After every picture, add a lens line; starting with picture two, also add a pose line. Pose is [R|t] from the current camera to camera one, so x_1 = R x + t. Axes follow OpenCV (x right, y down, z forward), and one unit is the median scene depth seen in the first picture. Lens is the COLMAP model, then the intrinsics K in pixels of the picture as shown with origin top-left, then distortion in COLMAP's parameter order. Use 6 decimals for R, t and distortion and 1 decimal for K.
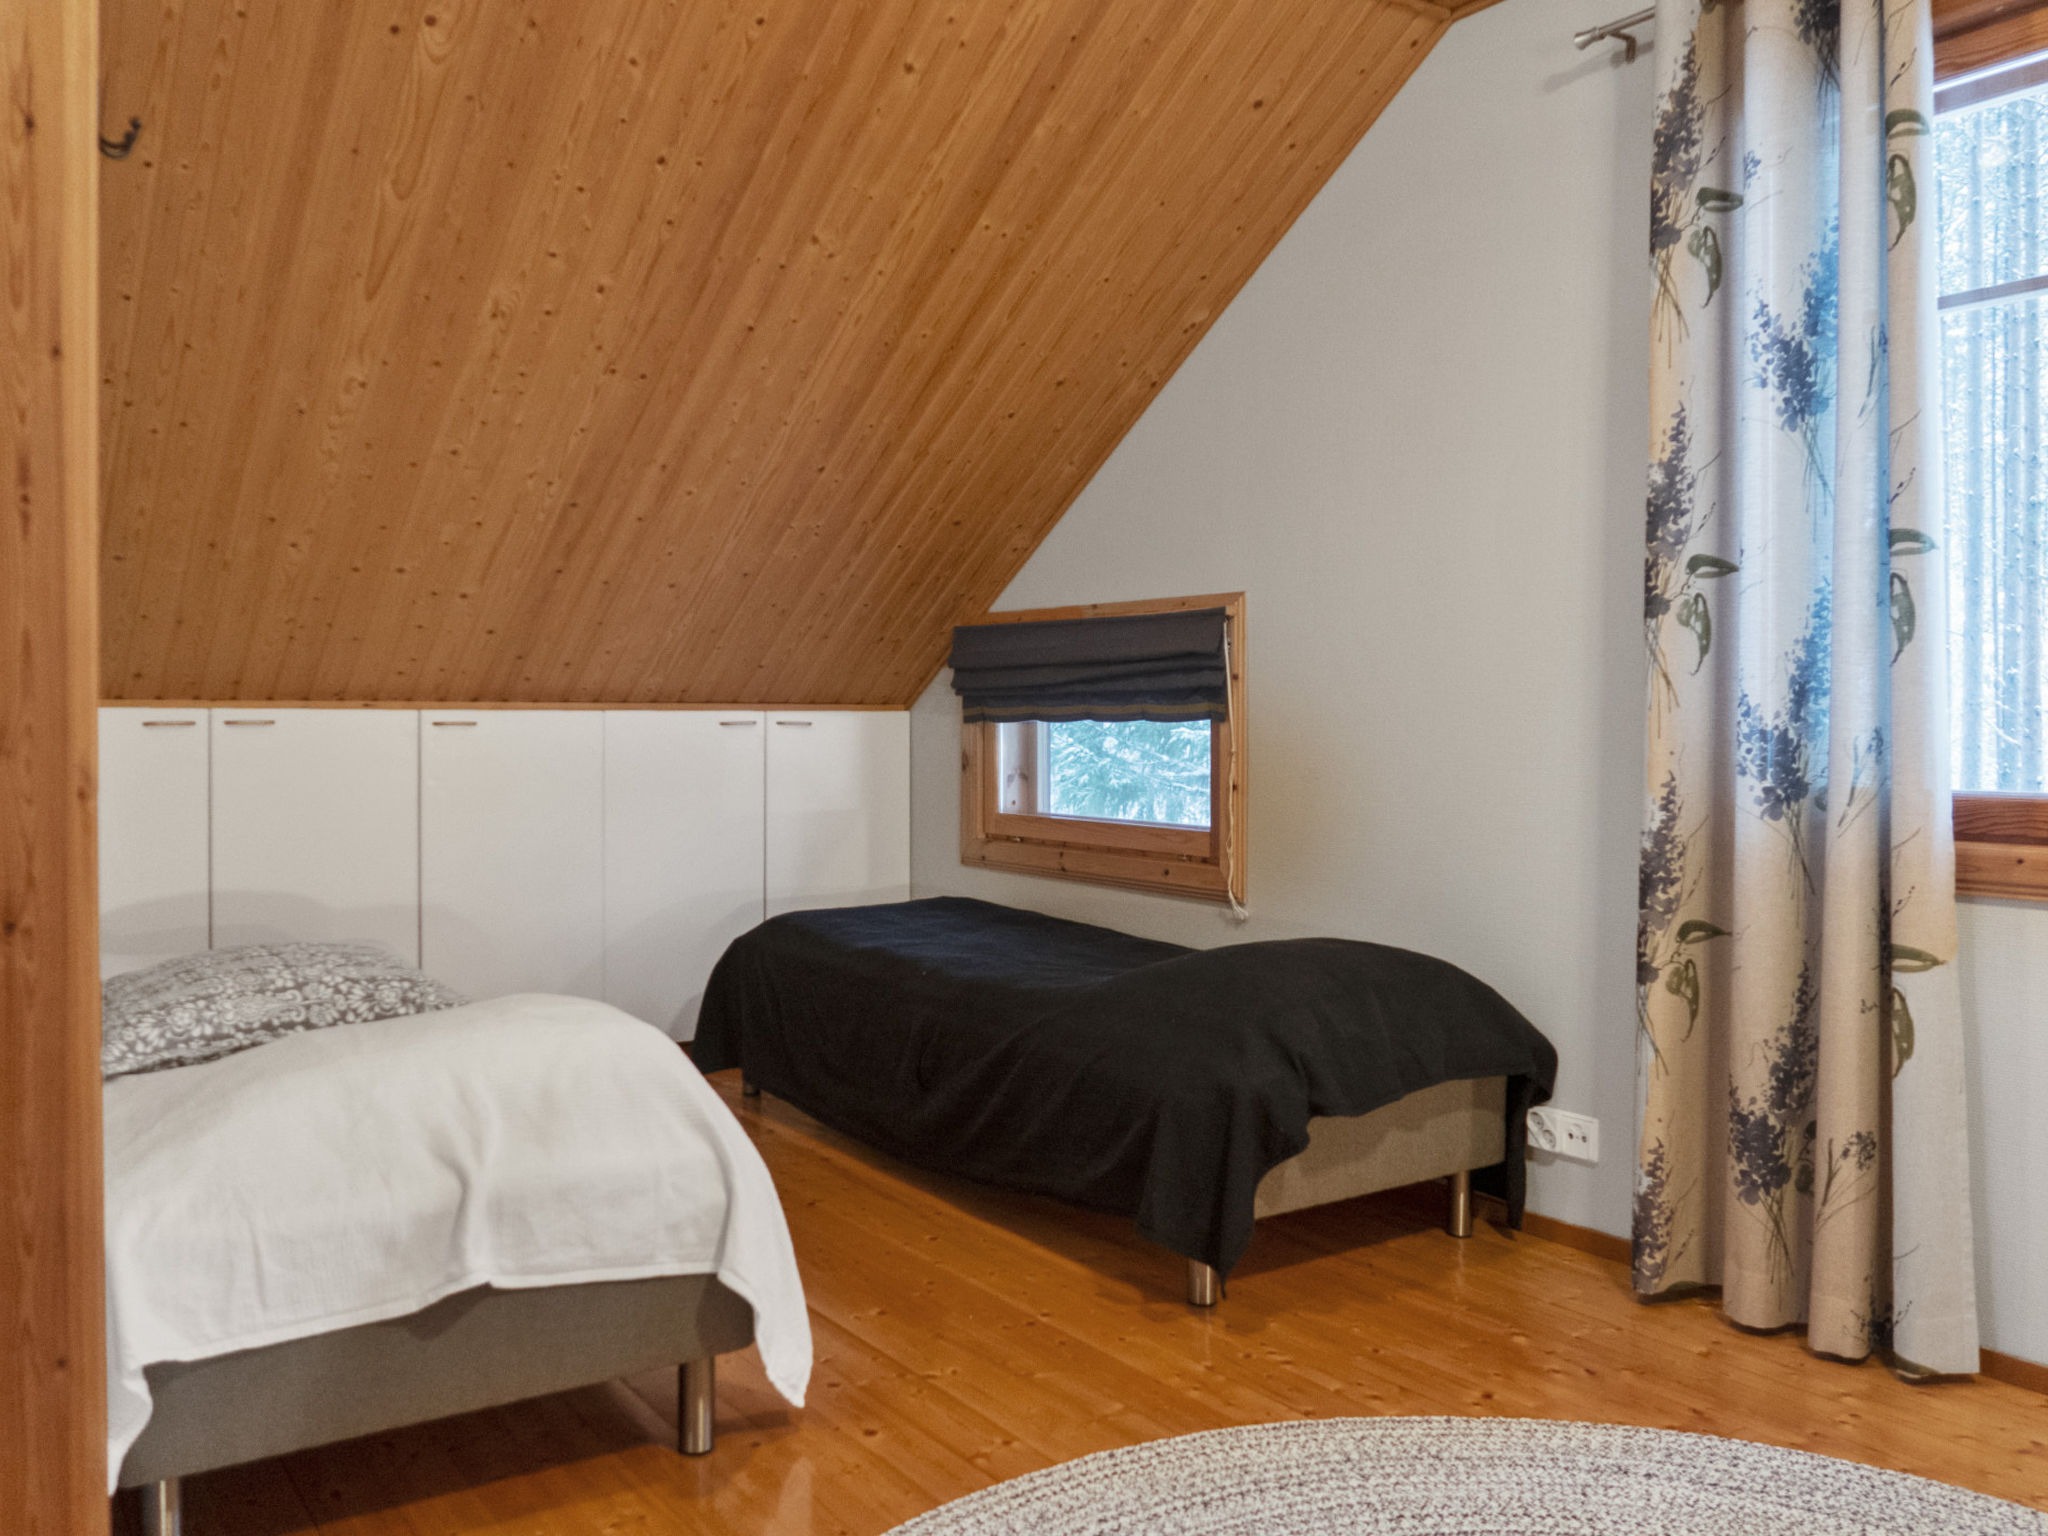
lens RADIAL K [[1643.8, 0, 1018.2], [0, 1643.8, 748.9], [0, 0, 1]] dist [-0.028240, 0.010302]
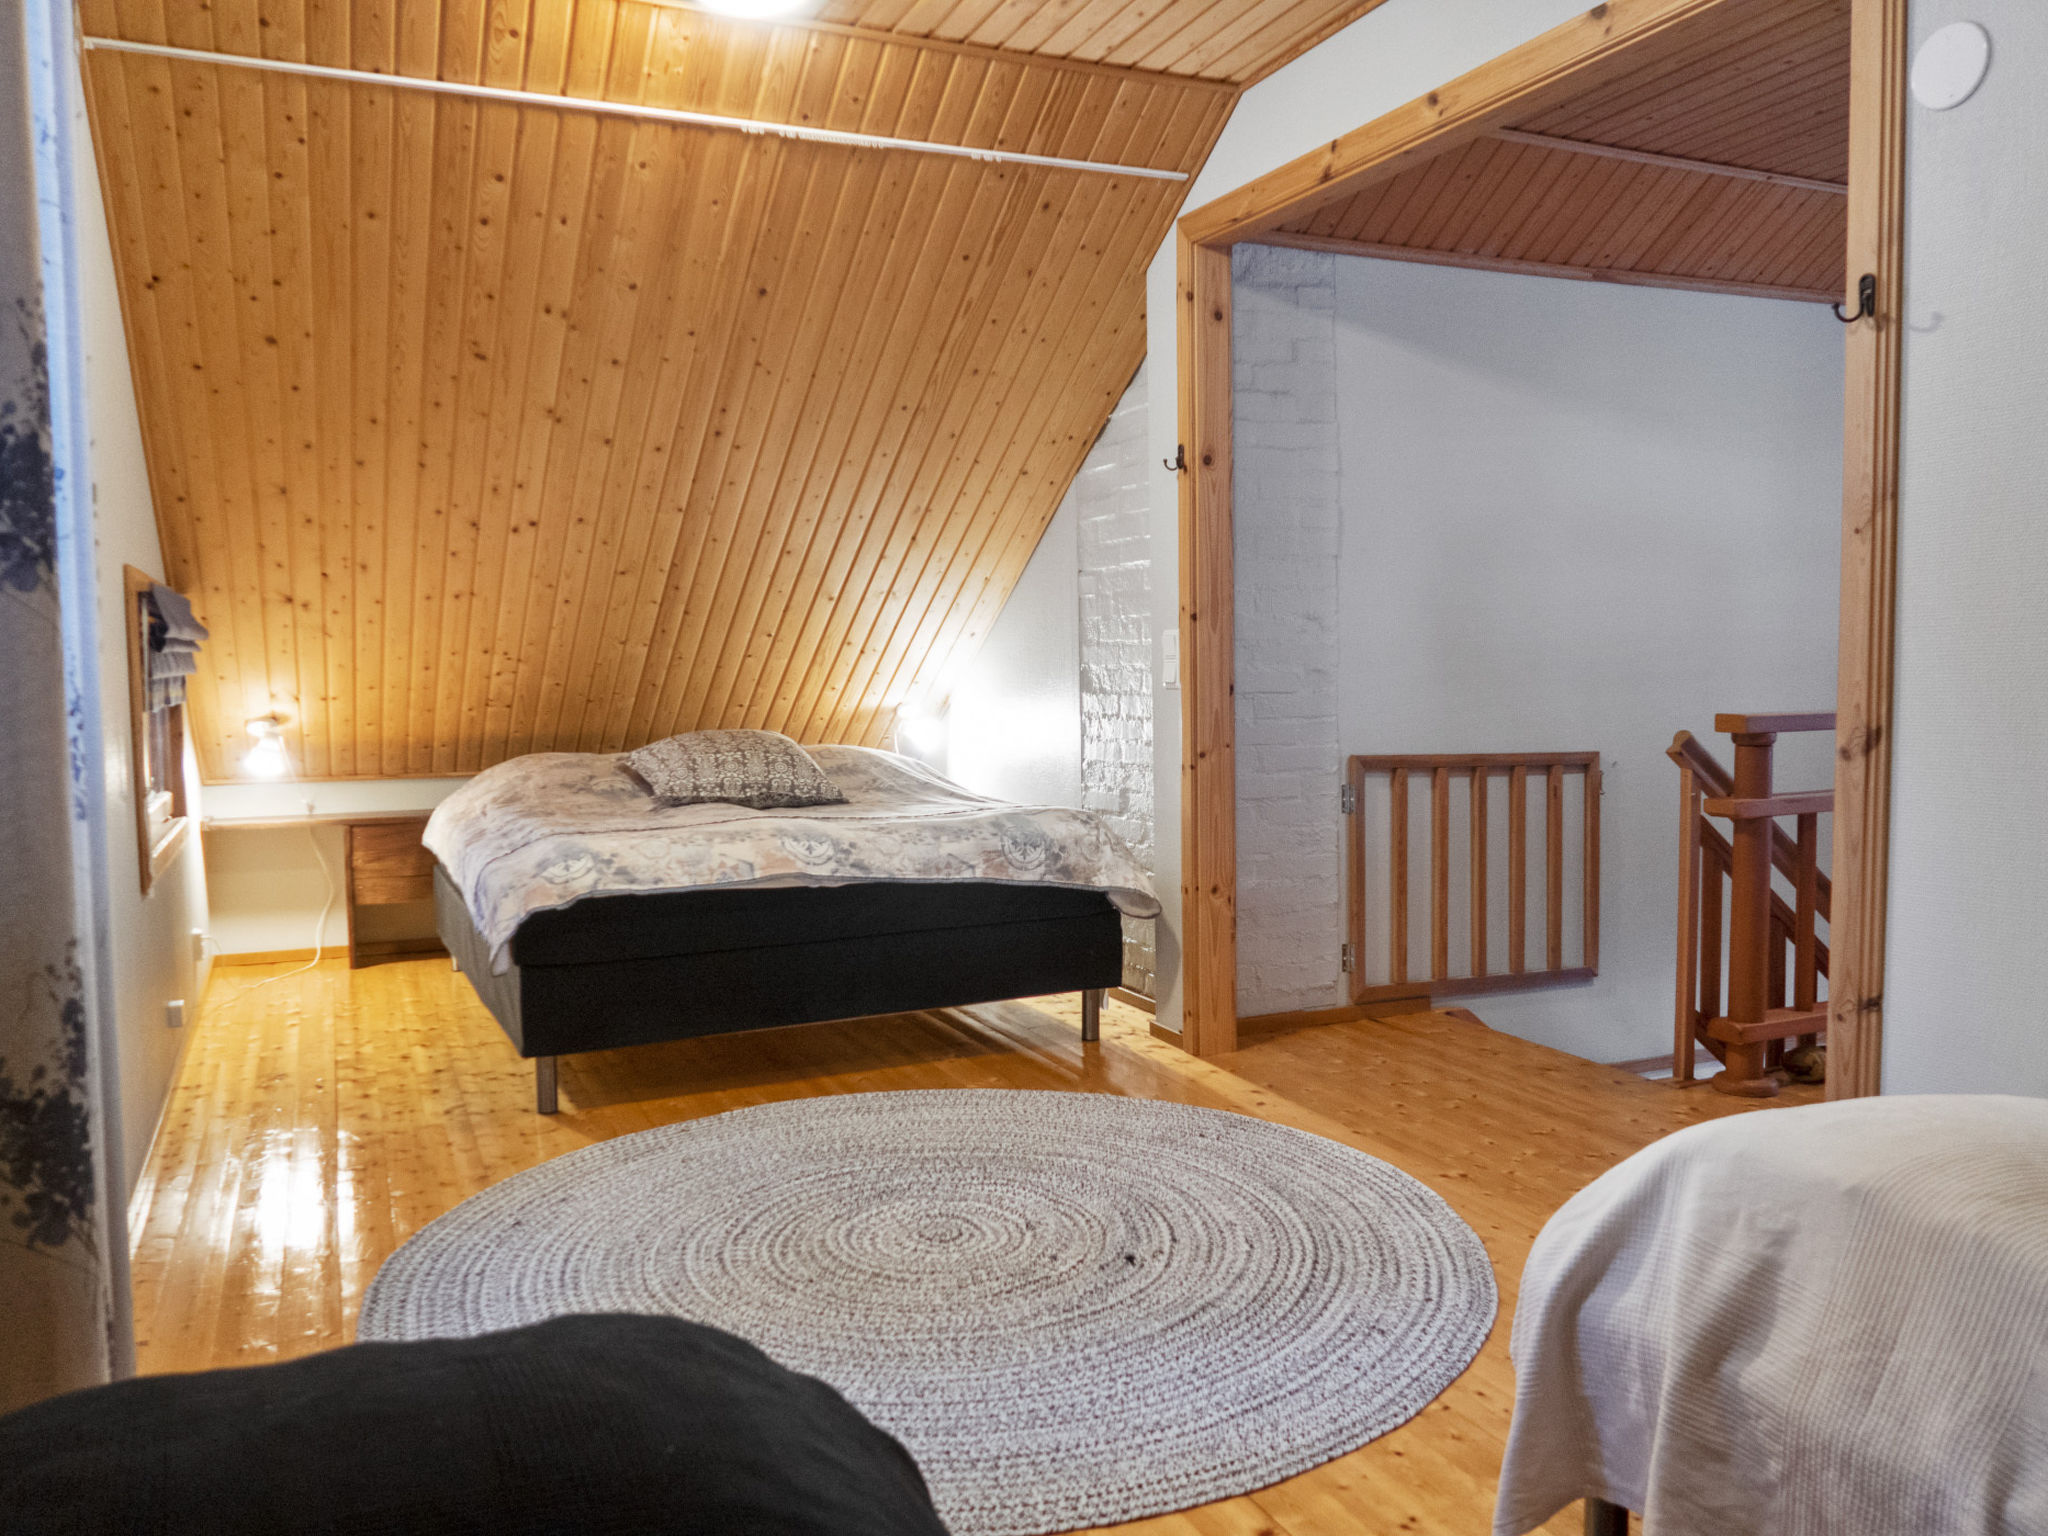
lens RADIAL K [[1566.1, 0, 1034.0], [0, 1566.1, 786.8], [0, 0, 1]] dist [-0.041448, 0.029888]
pose [[-0.983010, -0.004824, 0.183487, -0.048884], [0.013926, 0.994813, 0.100763, -0.061565], [-0.183021, 0.101607, -0.977844, 1.762053]]
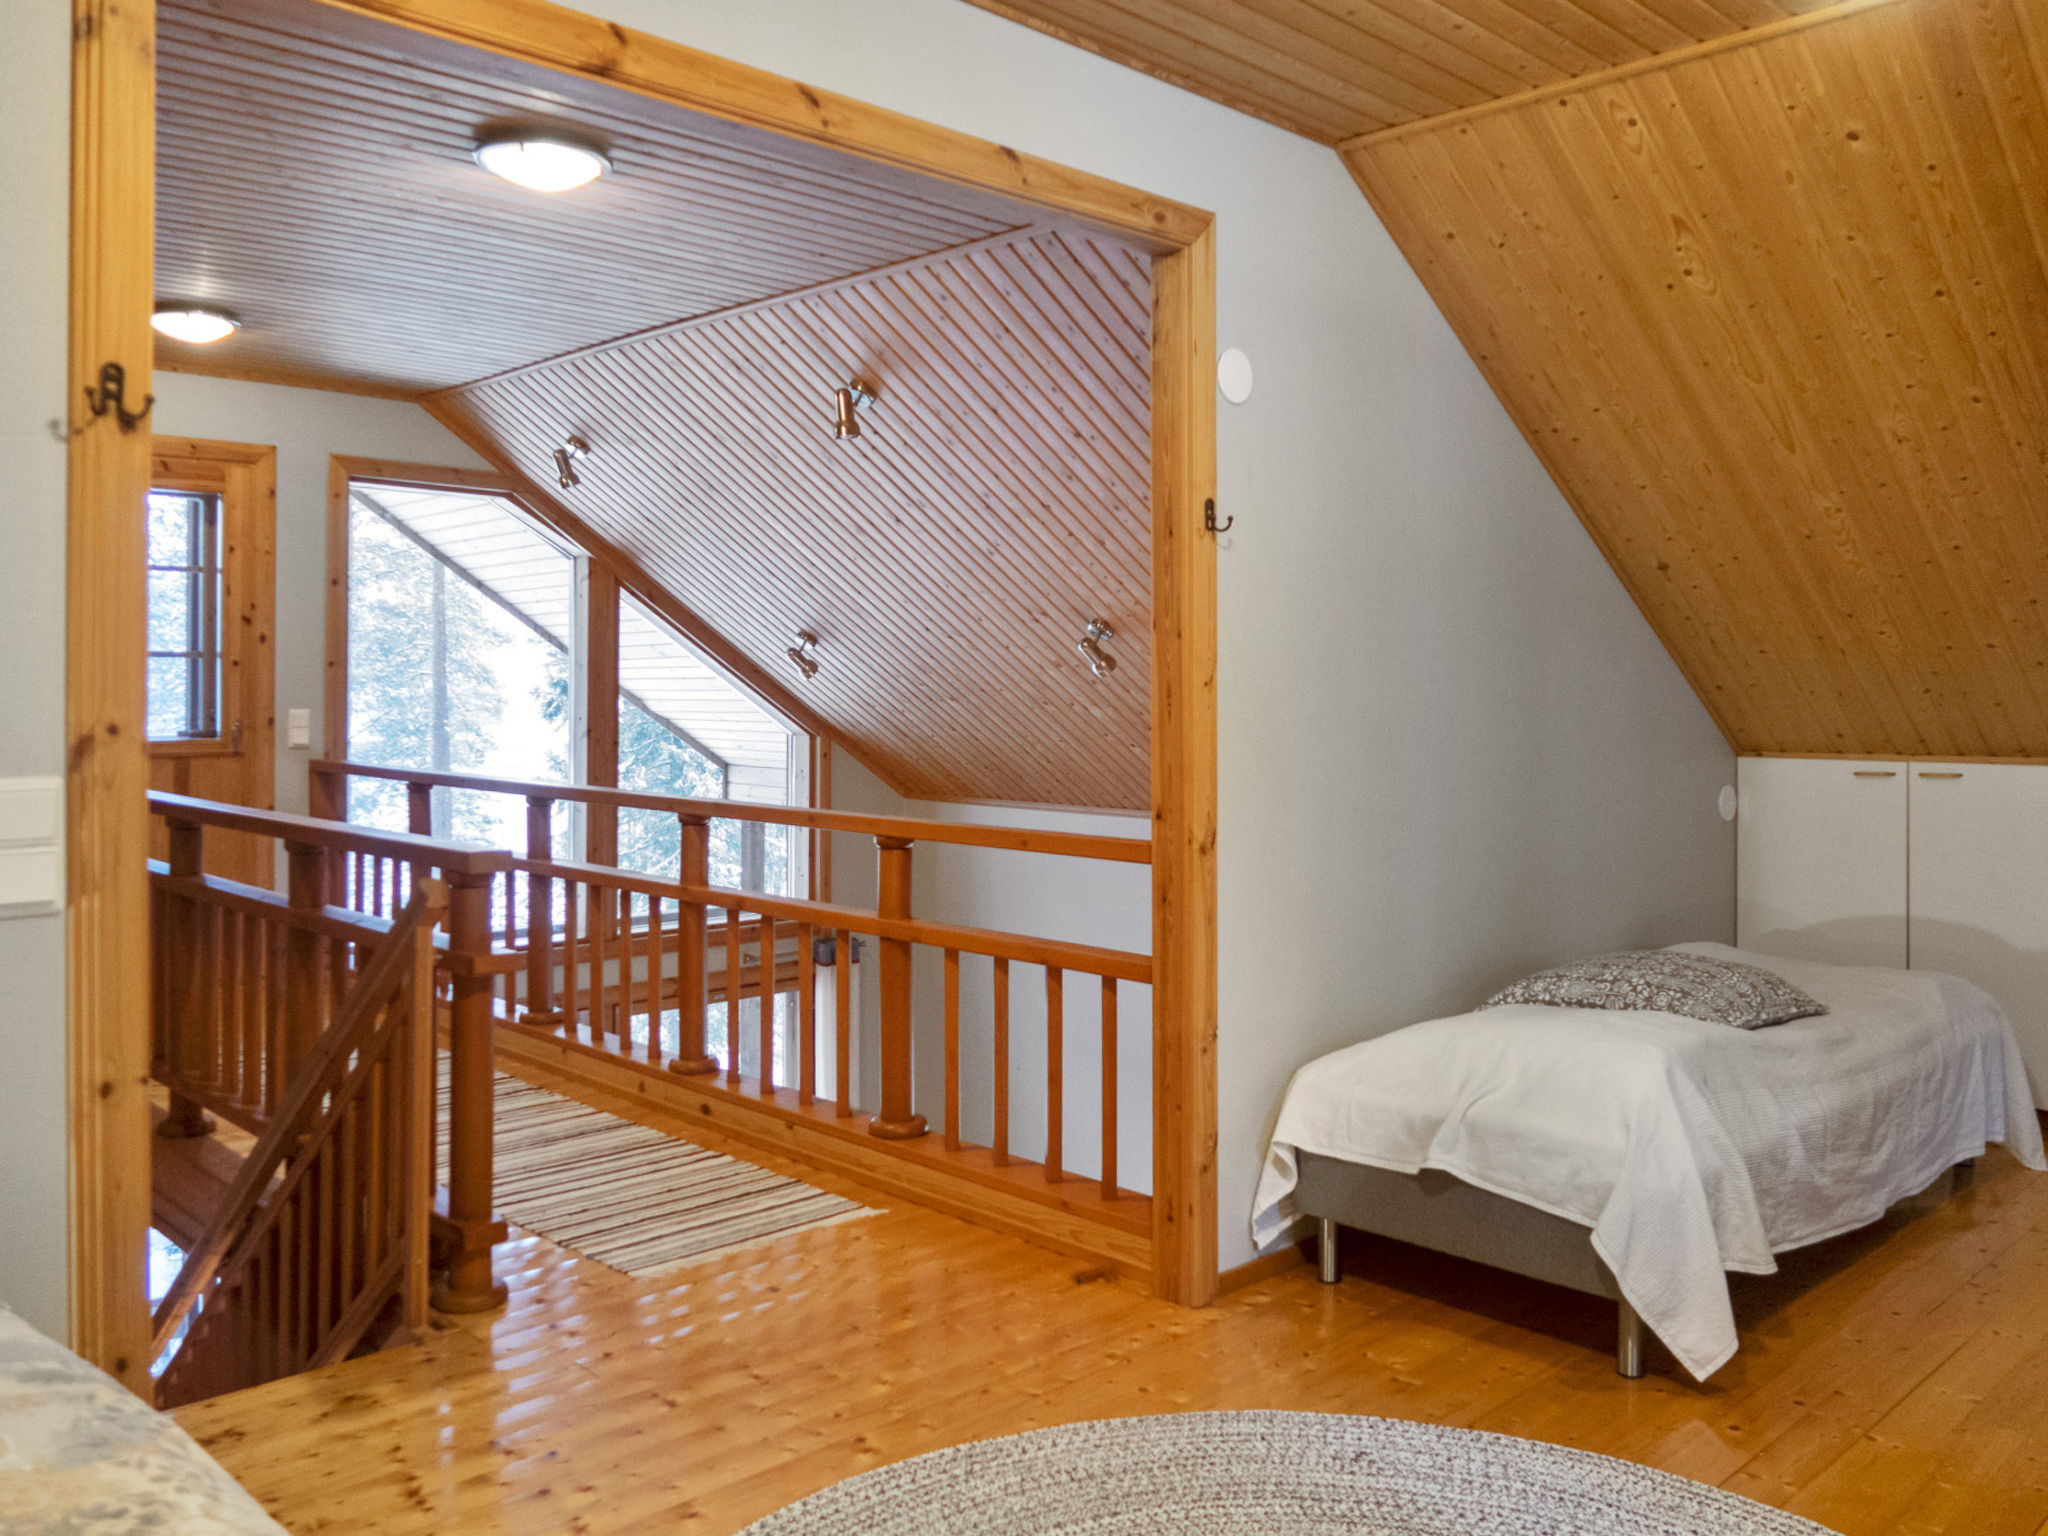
lens RADIAL K [[1653.8, 0, 1020.9], [0, 1653.8, 683.6], [0, 0, 1]] dist [-0.006394, -0.002119]
pose [[0.165399, -0.009235, -0.986184, 1.008524], [-0.016267, 0.999795, -0.012091, -0.098621], [0.986093, 0.018042, 0.165215, 0.283590]]
